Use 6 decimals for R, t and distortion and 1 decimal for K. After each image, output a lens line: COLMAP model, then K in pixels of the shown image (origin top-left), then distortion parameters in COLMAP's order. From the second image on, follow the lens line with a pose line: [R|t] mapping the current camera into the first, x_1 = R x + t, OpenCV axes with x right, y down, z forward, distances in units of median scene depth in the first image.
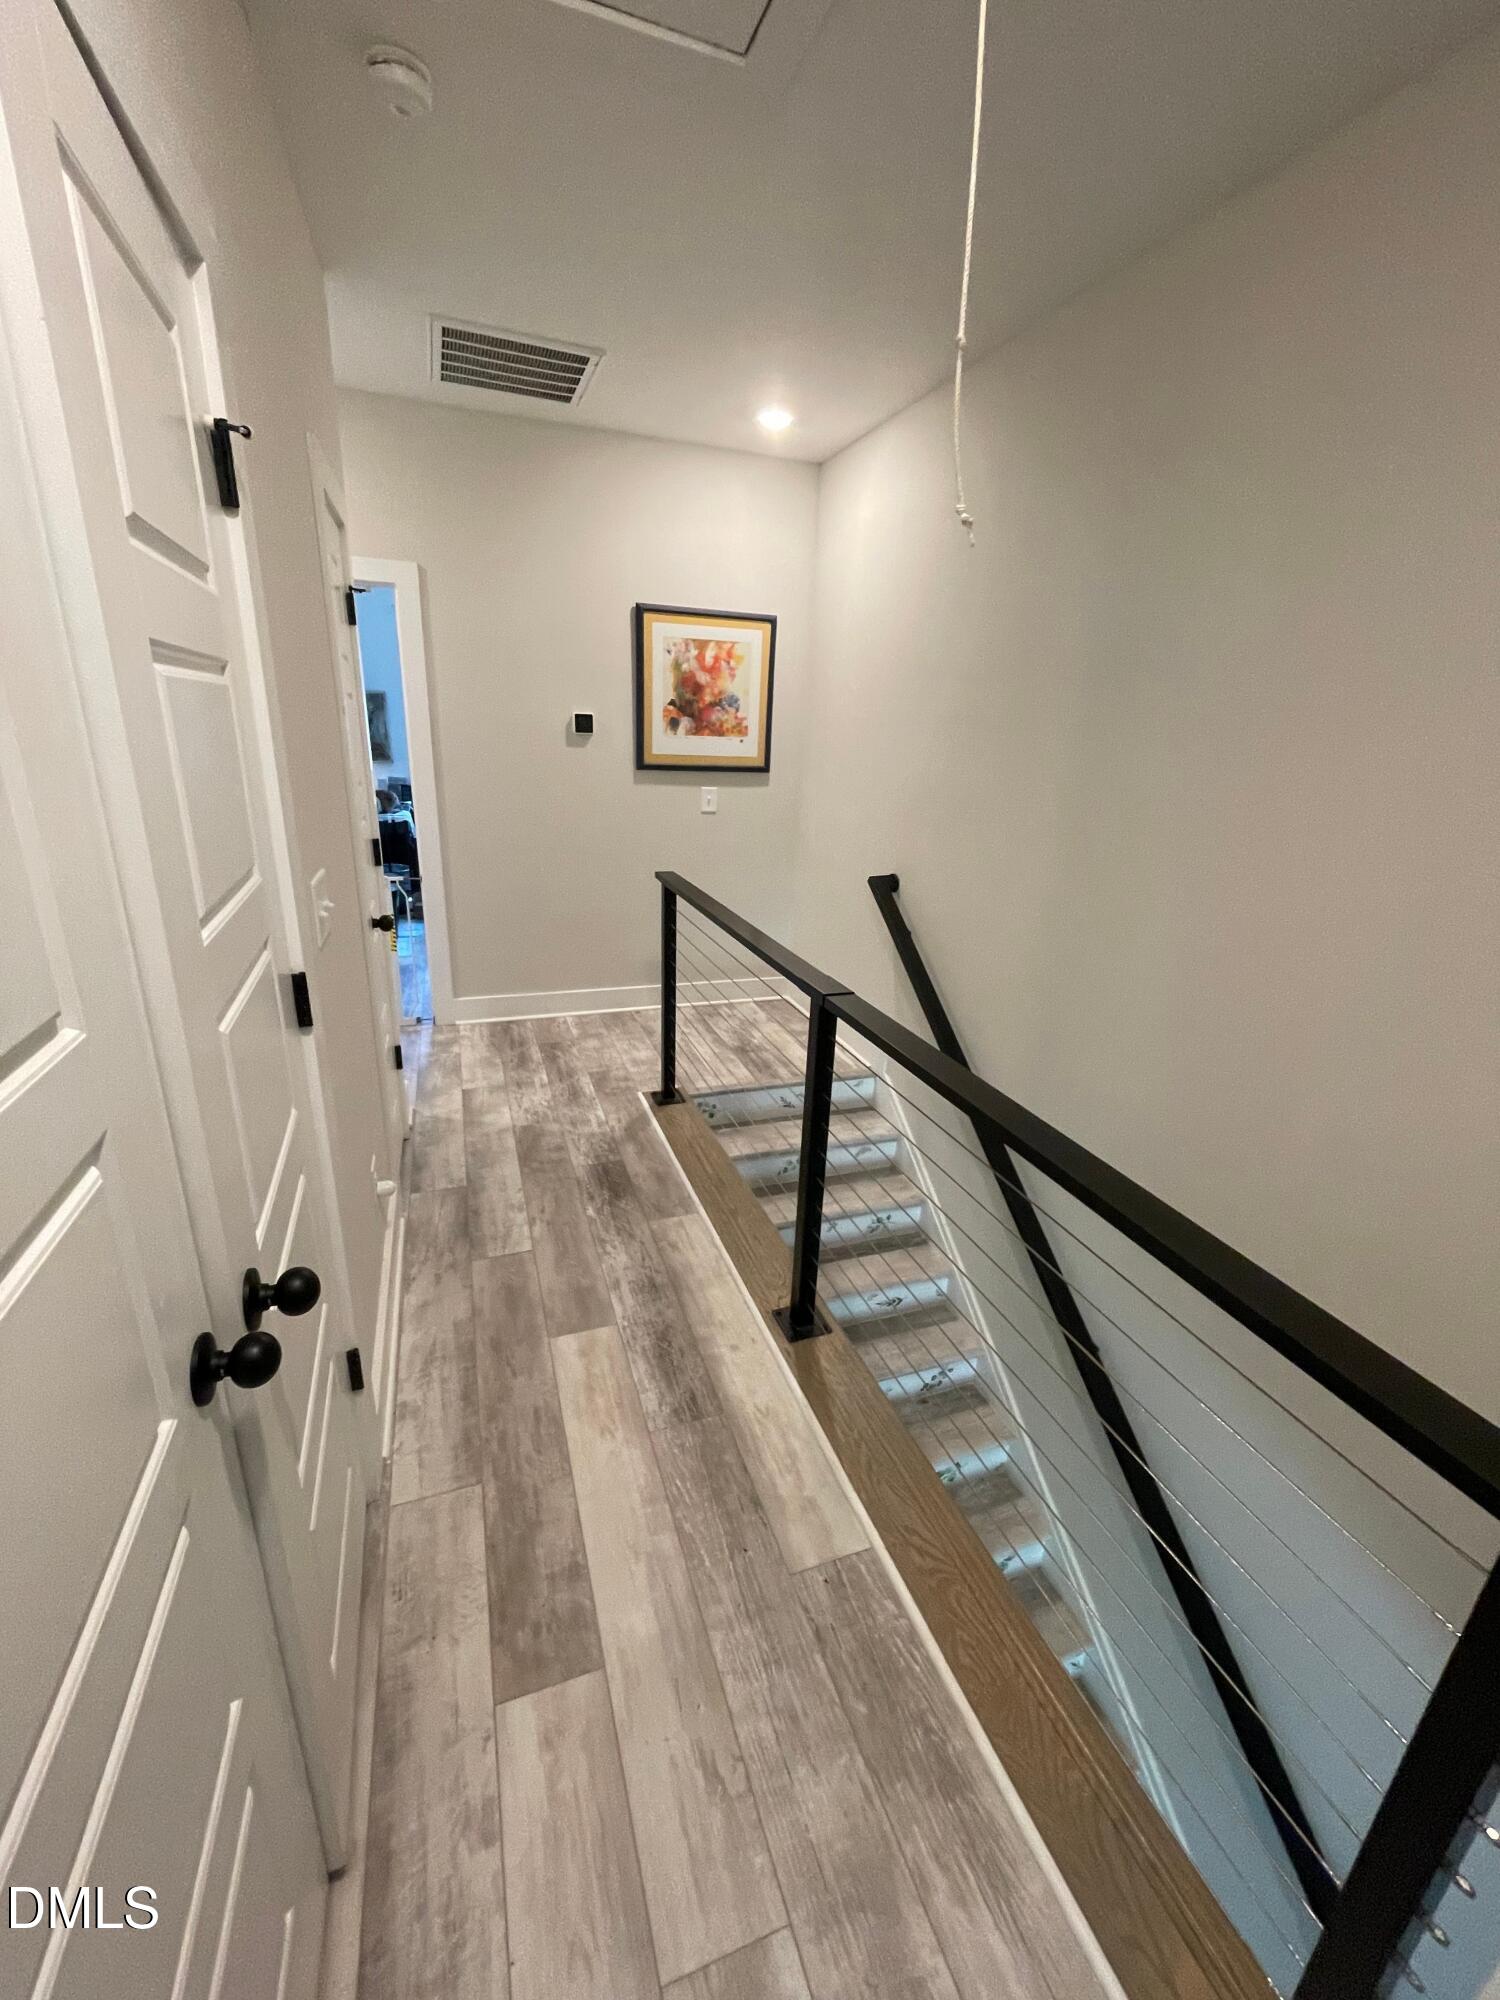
lens RADIAL K [[806.5, 0, 750.0], [0, 806.5, 1000.0], [0, 0, 1]] dist [-0.000705, -0.000417]
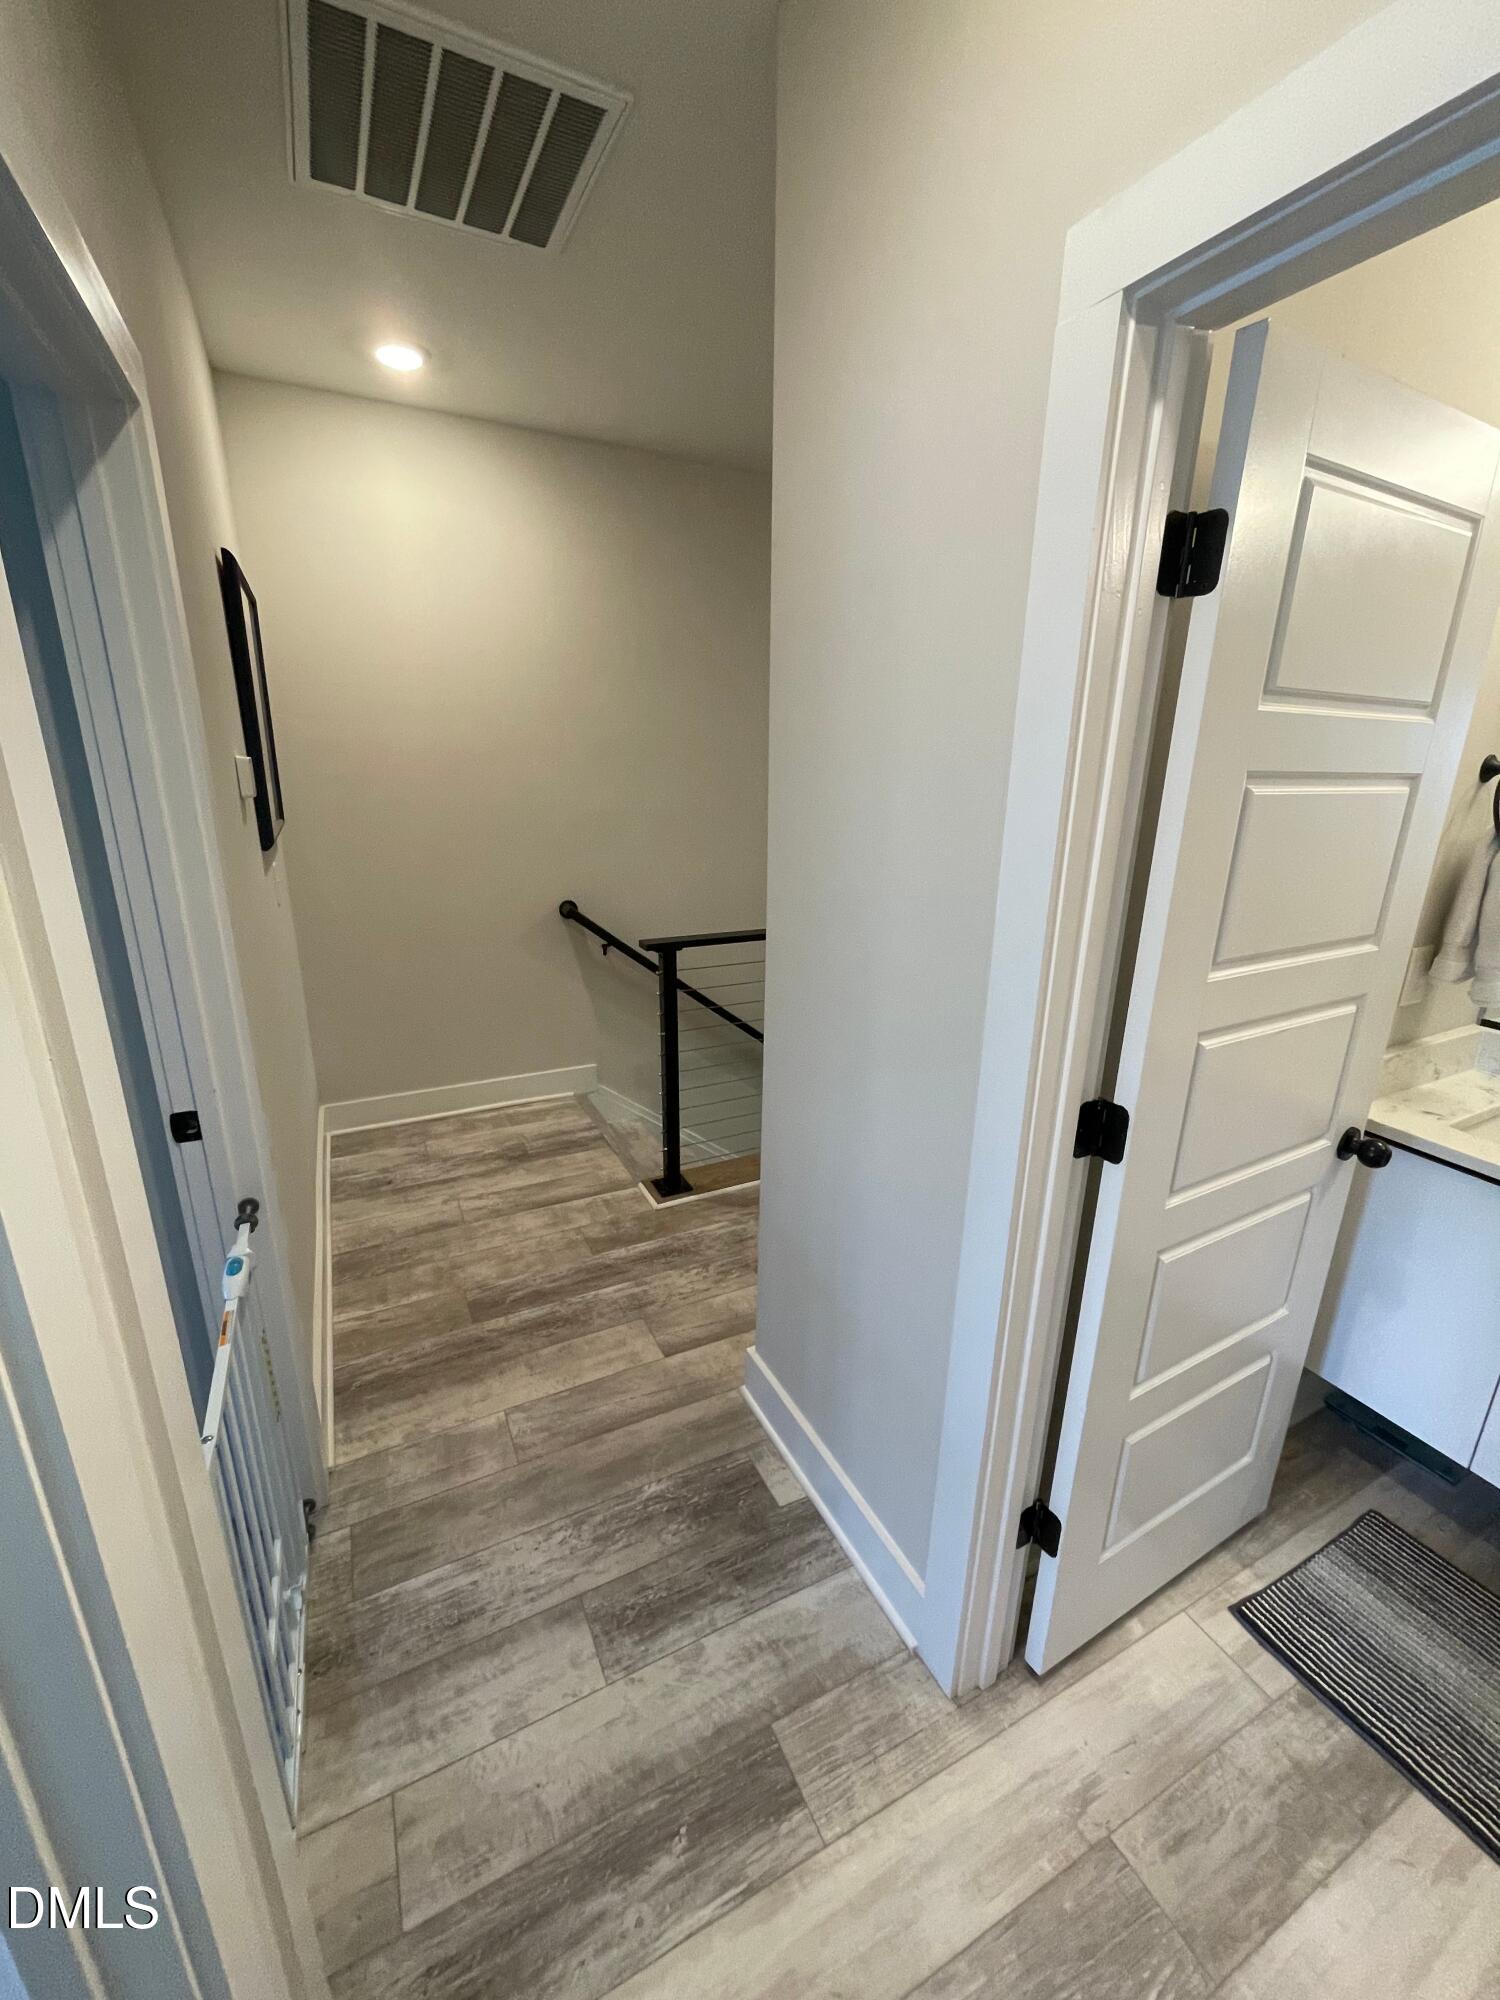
lens RADIAL K [[806.5, 0, 750.0], [0, 806.5, 1000.0], [0, 0, 1]] dist [-0.000705, -0.000417]
pose [[-0.122690, -0.326091, 0.937343, -0.876503], [0.296027, 0.889460, 0.348180, -0.343300], [-0.947267, 0.320197, -0.012596, 0.866127]]
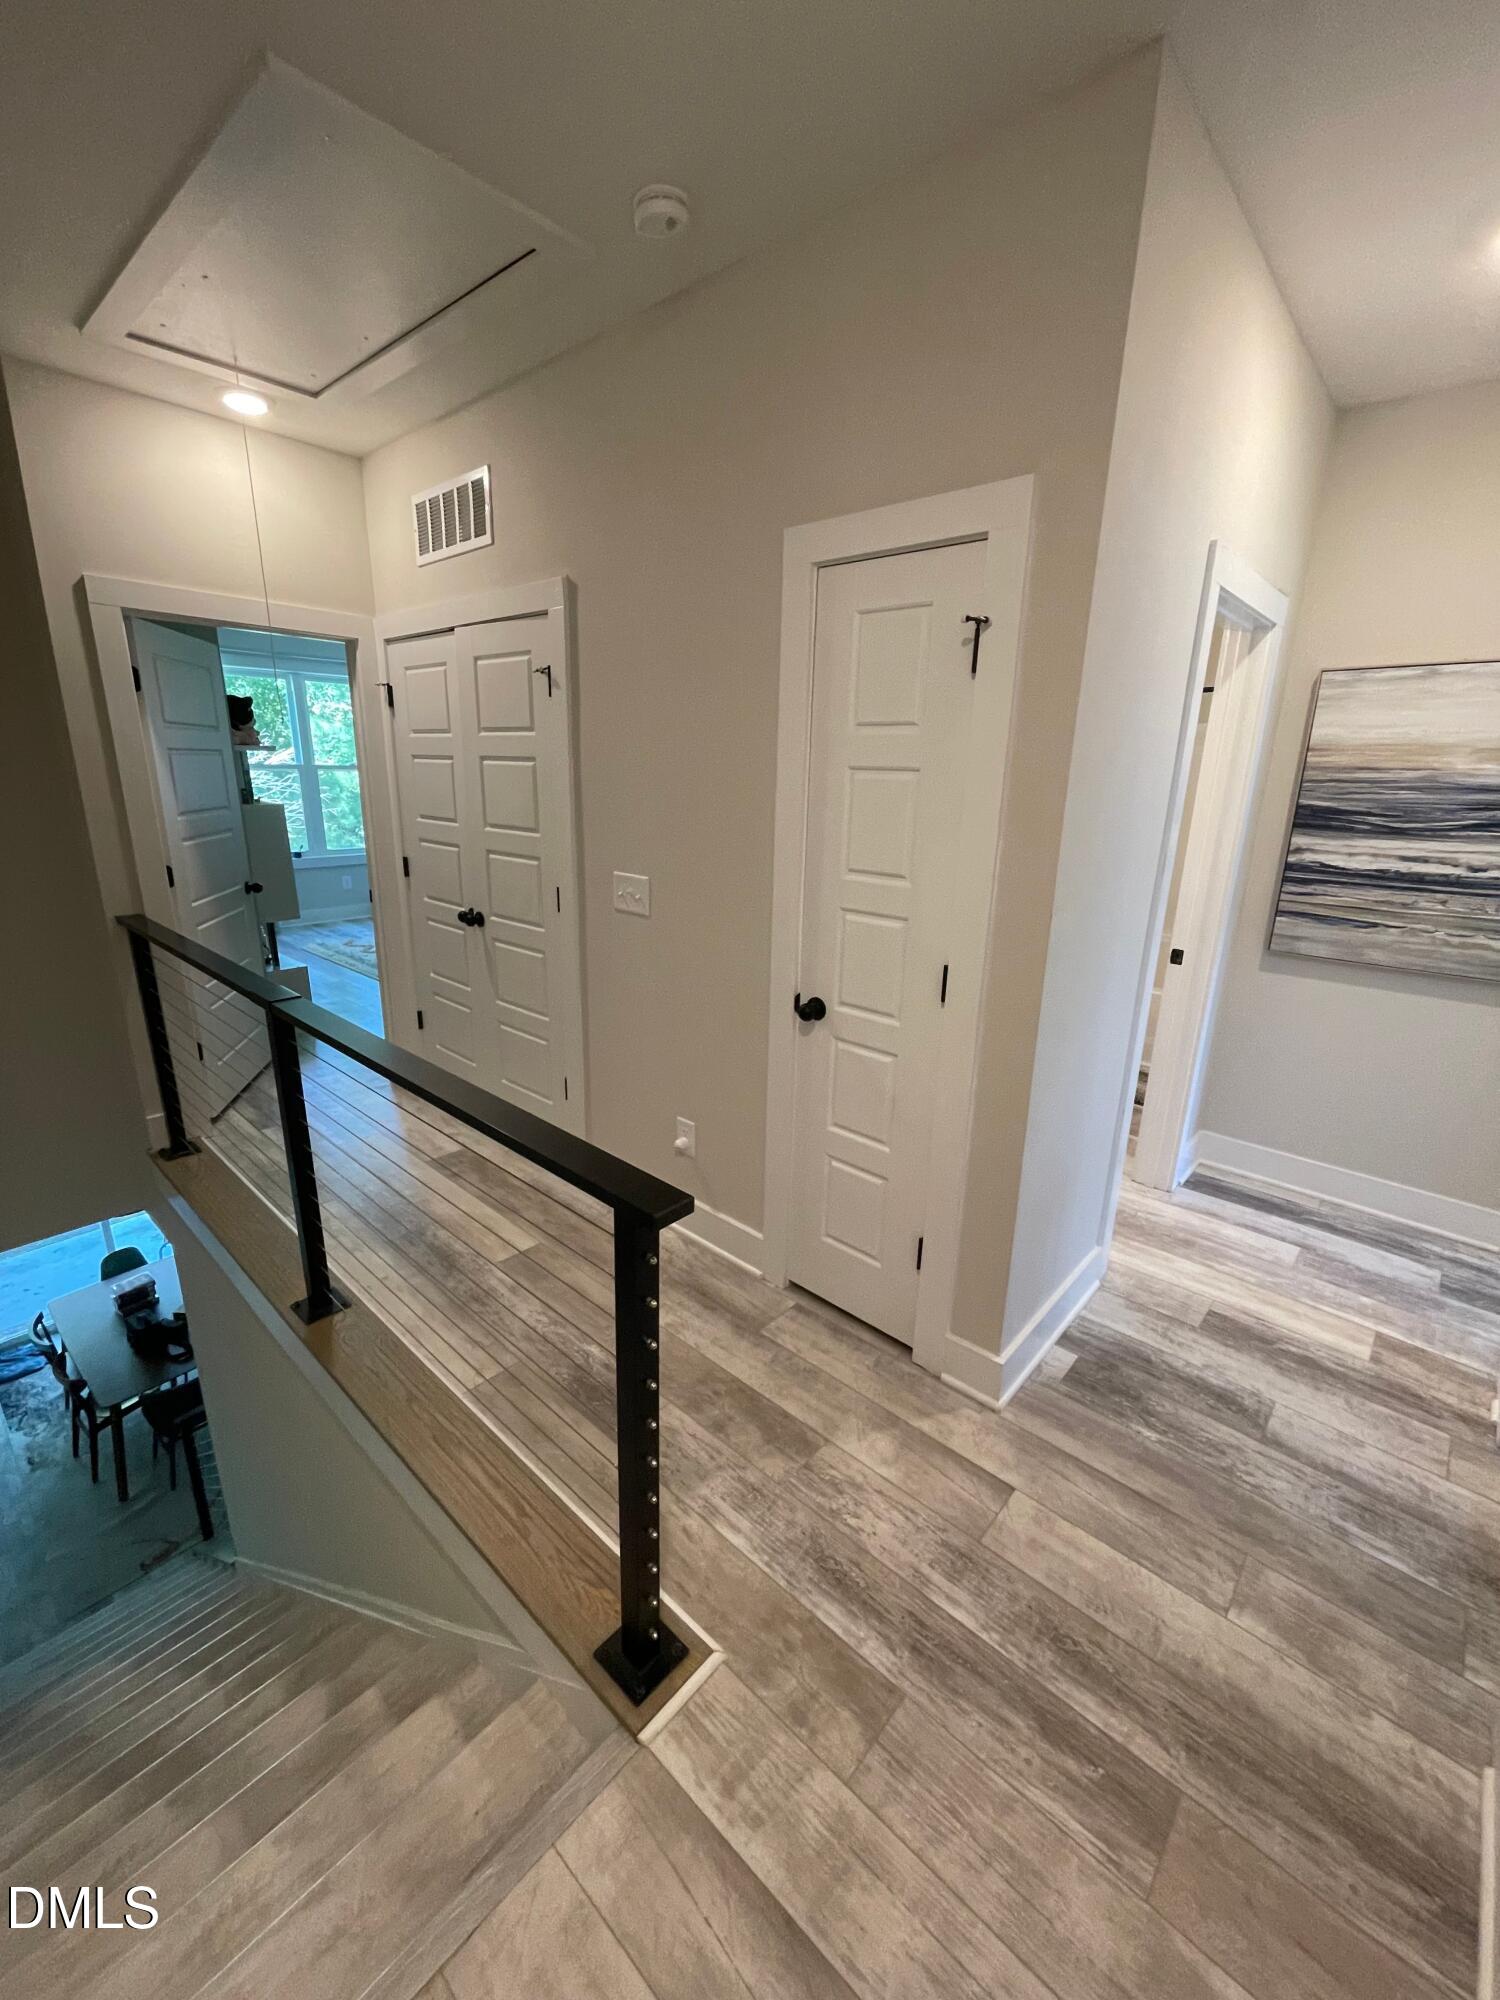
lens RADIAL K [[806.5, 0, 750.0], [0, 806.5, 1000.0], [0, 0, 1]] dist [-0.000705, -0.000417]
pose [[-0.880320, 0.079142, -0.467732, 0.020283], [-0.200425, 0.831610, 0.517933, -0.400716], [0.429961, 0.549692, -0.716221, 1.142085]]
